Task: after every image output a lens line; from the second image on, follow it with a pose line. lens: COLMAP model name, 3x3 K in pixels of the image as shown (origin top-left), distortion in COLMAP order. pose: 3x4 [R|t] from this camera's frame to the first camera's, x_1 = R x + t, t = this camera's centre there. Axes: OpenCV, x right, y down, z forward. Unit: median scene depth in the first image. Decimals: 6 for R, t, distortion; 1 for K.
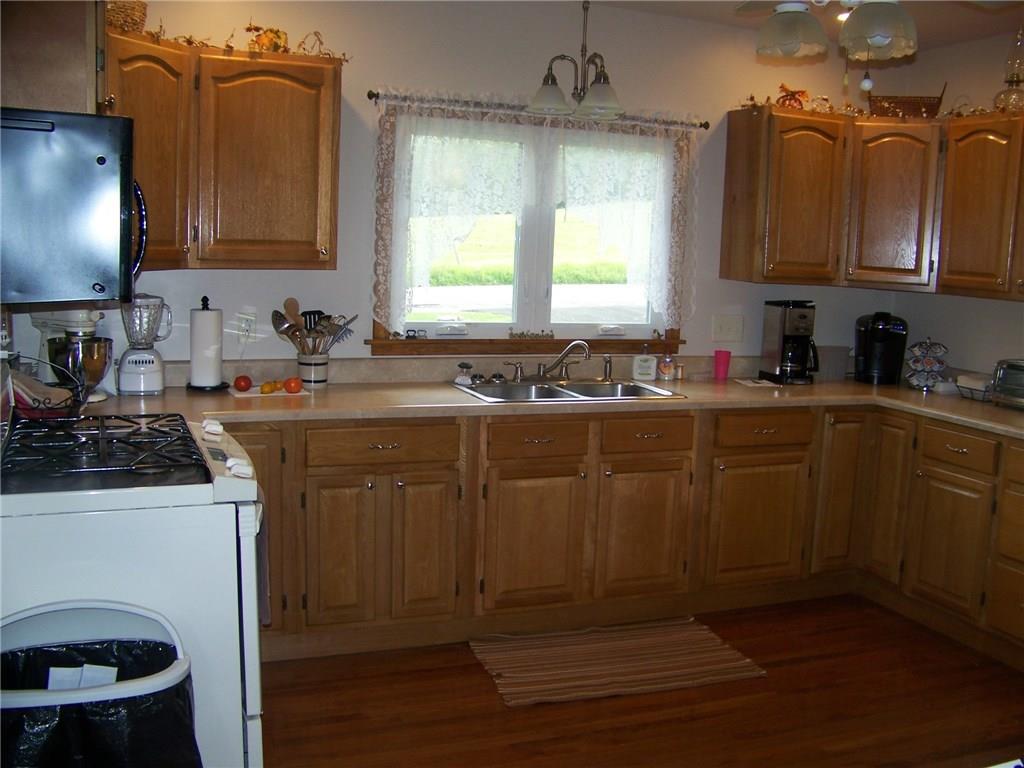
lens RADIAL K [[1068.9, 0, 537.6], [0, 1068.9, 413.1], [0, 0, 1]] dist [-0.261510, 0.331657]
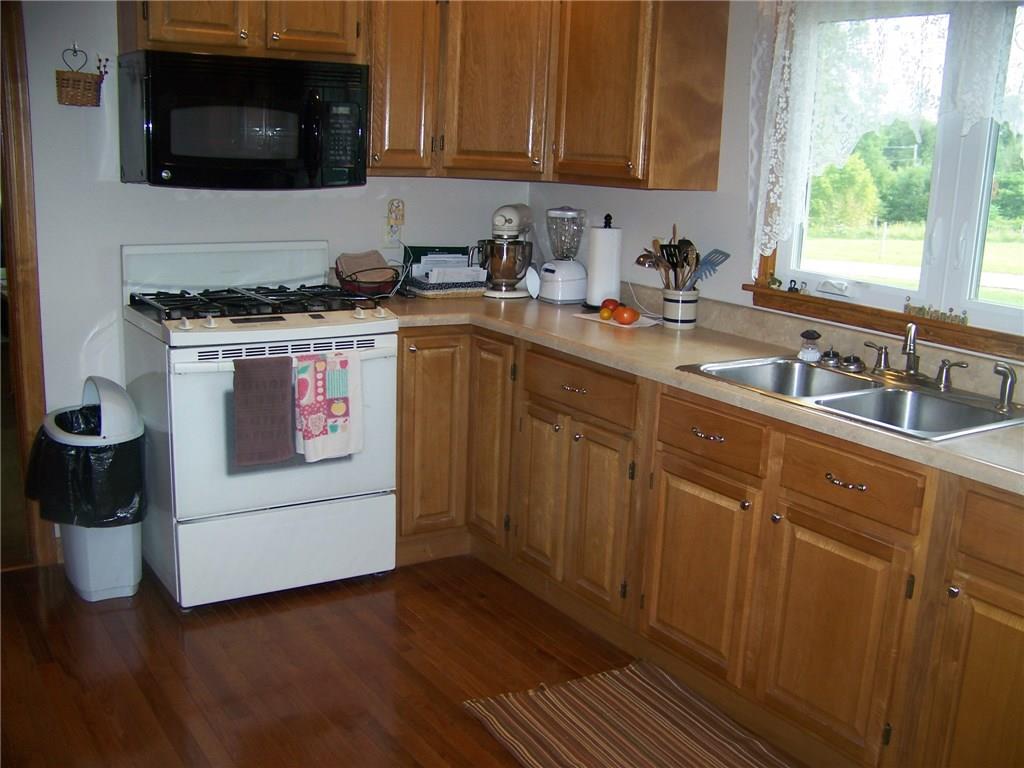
lens RADIAL K [[1068.9, 0, 537.6], [0, 1068.9, 413.1], [0, 0, 1]] dist [-0.261510, 0.331657]
pose [[0.210612, 0.209976, -0.954753, 0.617691], [-0.188199, 0.967099, 0.171176, -0.084340], [0.959283, 0.143632, 0.243200, 0.684621]]
